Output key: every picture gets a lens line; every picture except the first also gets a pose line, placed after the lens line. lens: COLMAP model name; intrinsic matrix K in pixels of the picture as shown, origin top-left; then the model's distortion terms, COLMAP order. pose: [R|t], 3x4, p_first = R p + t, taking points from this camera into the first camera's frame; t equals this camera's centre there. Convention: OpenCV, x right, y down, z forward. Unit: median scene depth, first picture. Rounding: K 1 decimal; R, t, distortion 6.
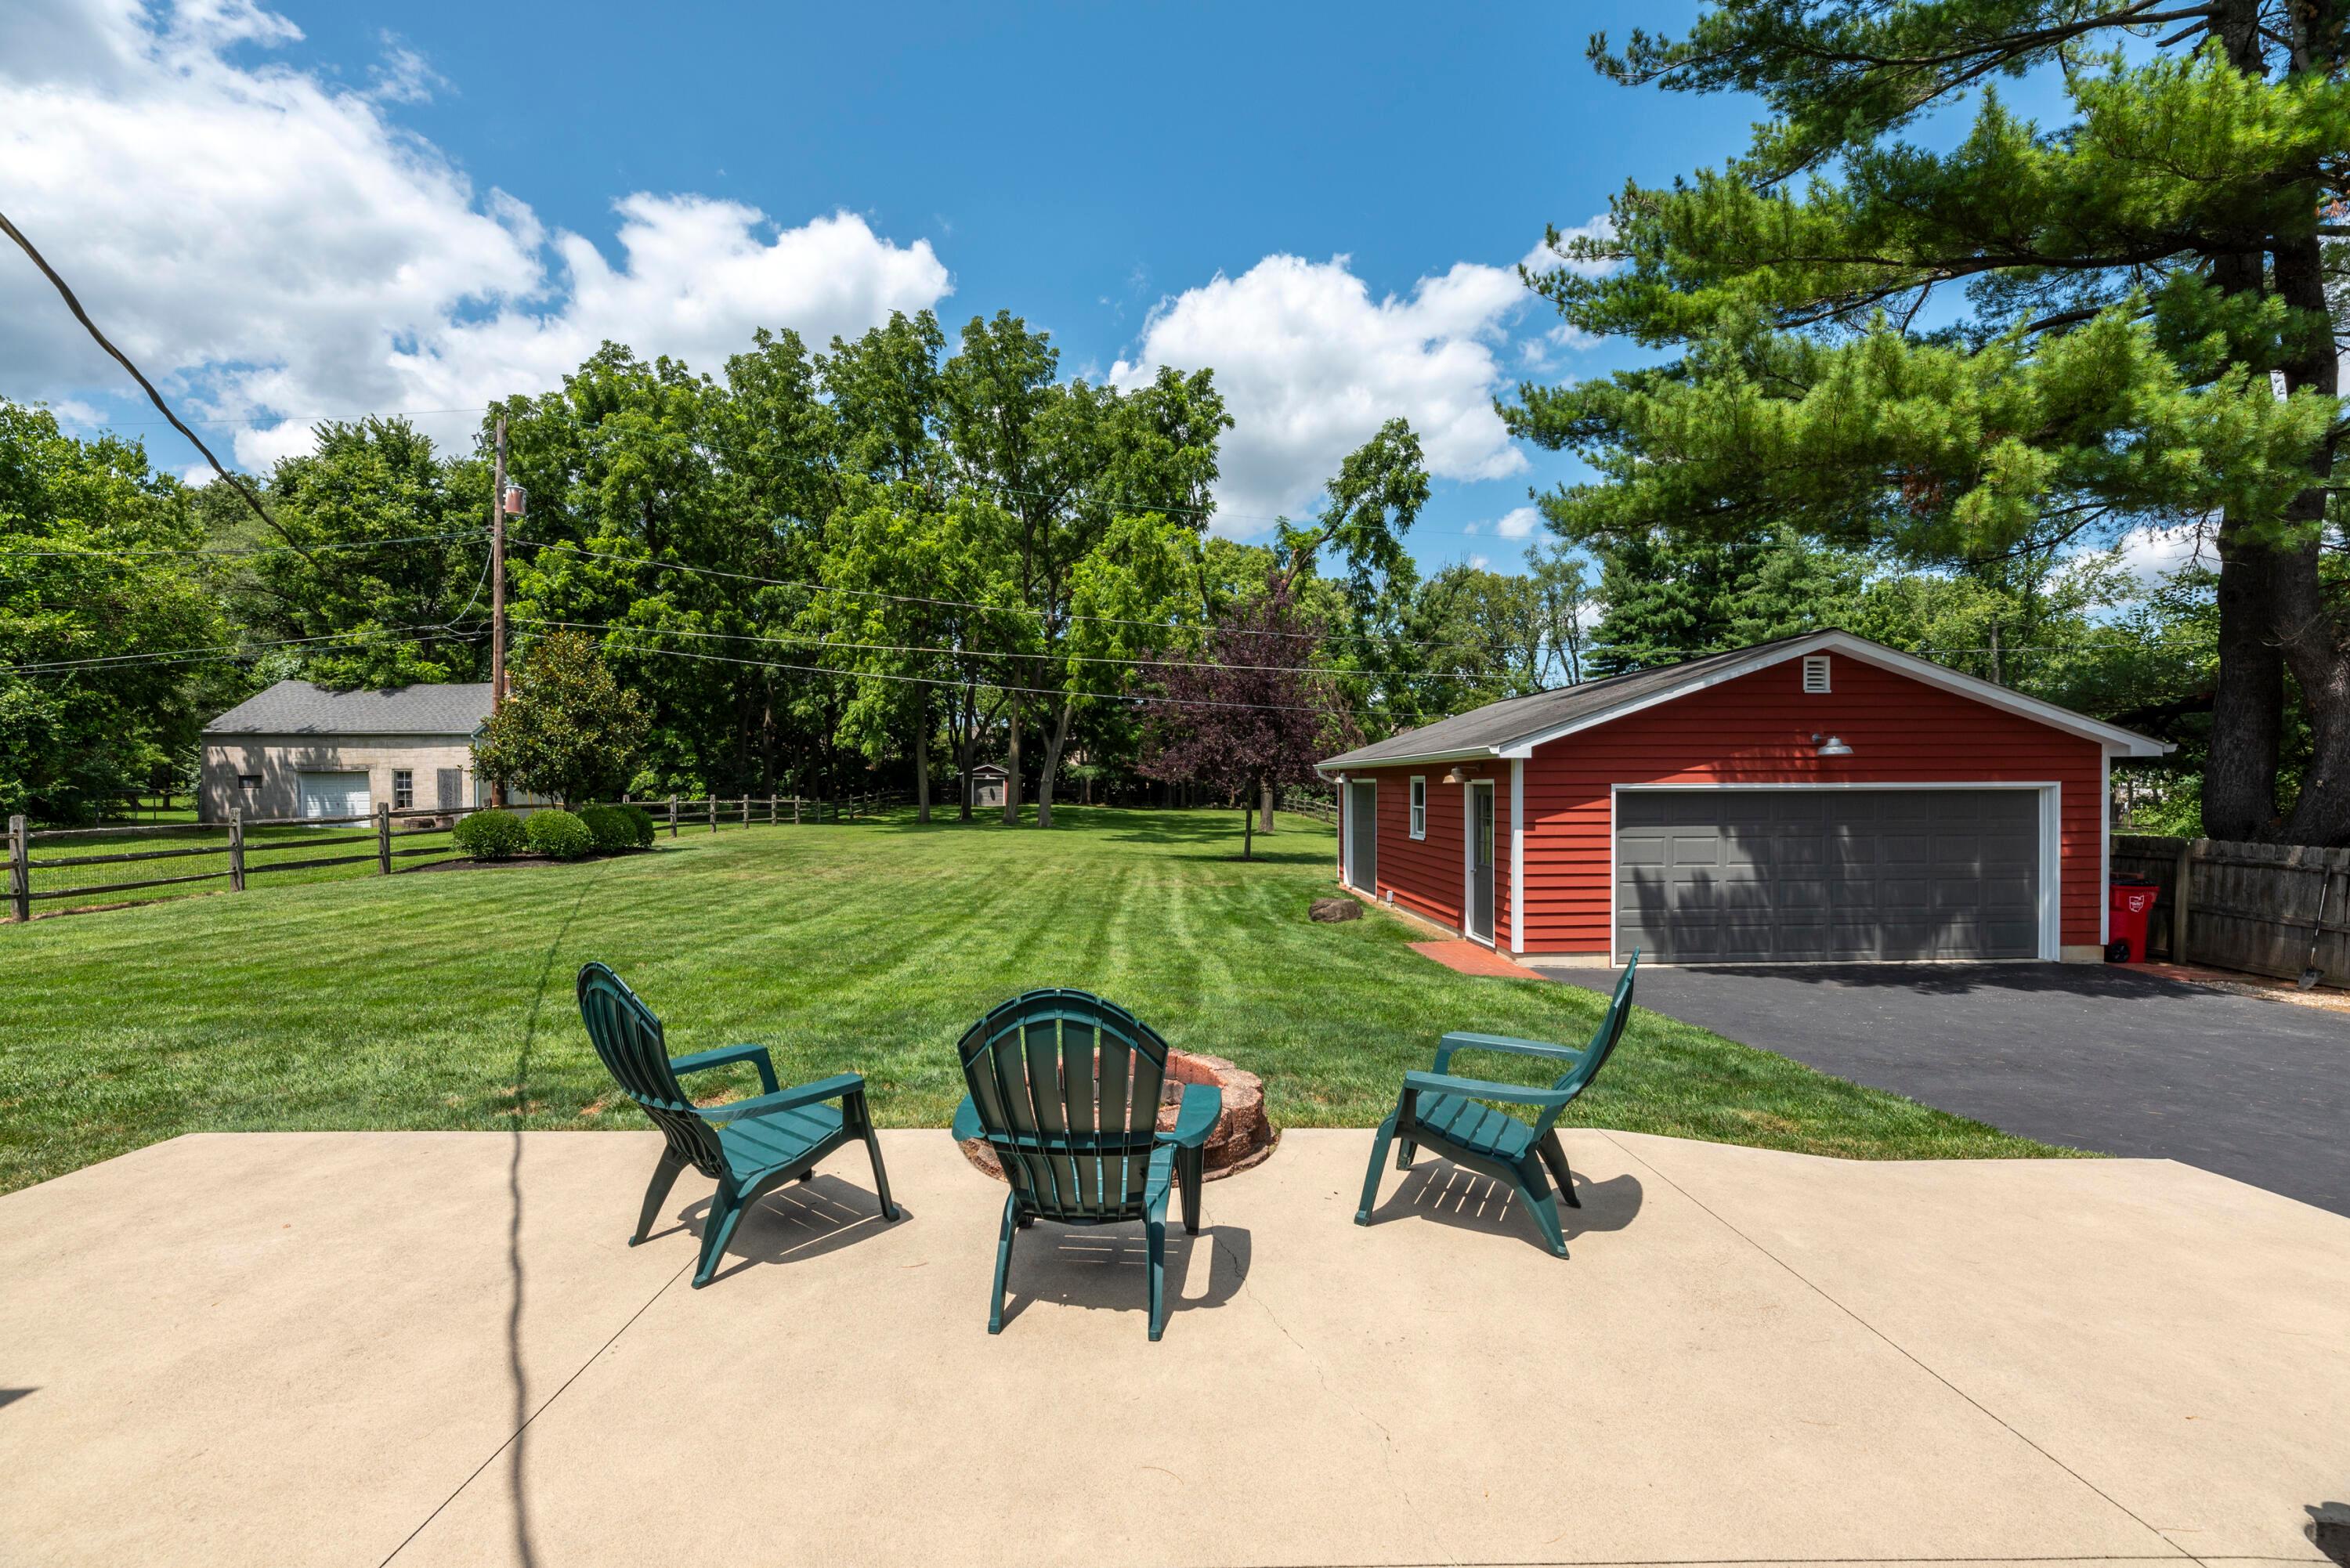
lens RADIAL K [[934.7, 0, 1171.5], [0, 934.7, 787.5], [0, 0, 1]] dist [-0.000873, 0.000283]
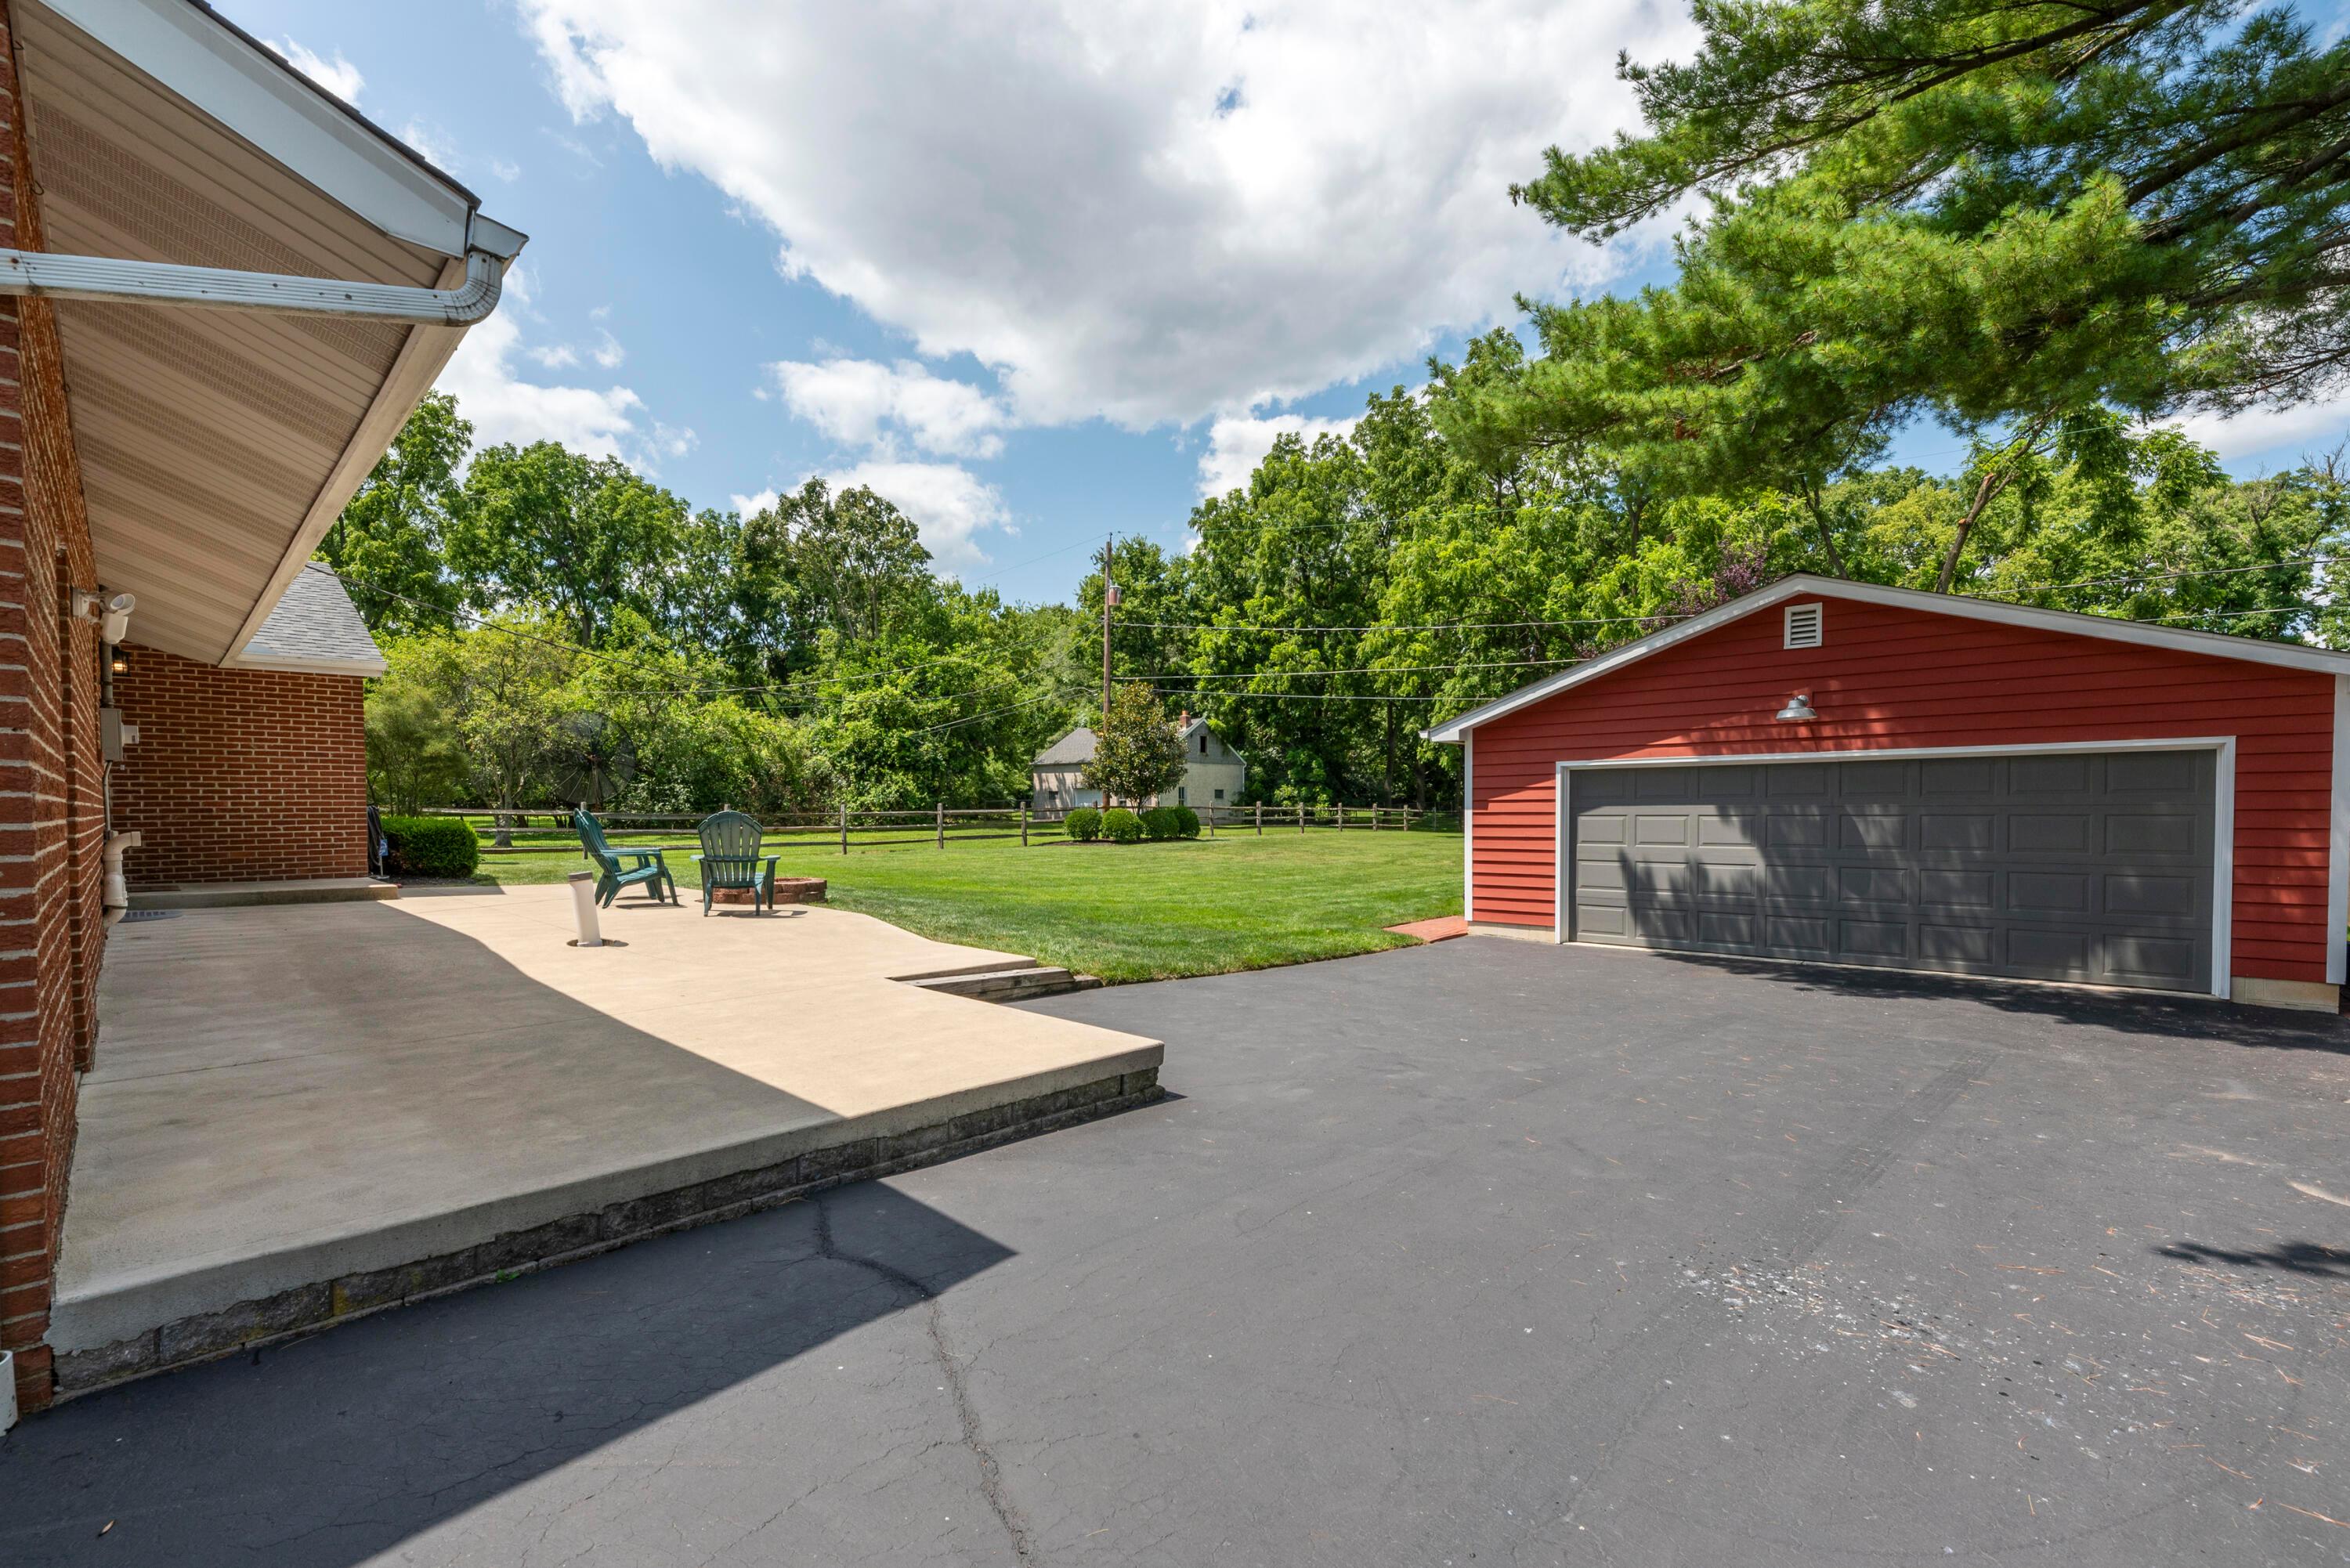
lens RADIAL K [[934.7, 0, 1160.5], [0, 934.7, 795.6], [0, 0, 1]] dist [-0.000873, 0.000283]
pose [[0.733921, -0.009781, -0.679164, 0.186055], [0.004706, 0.999946, -0.009315, 0.008881], [0.679218, 0.003640, 0.733927, -0.006837]]
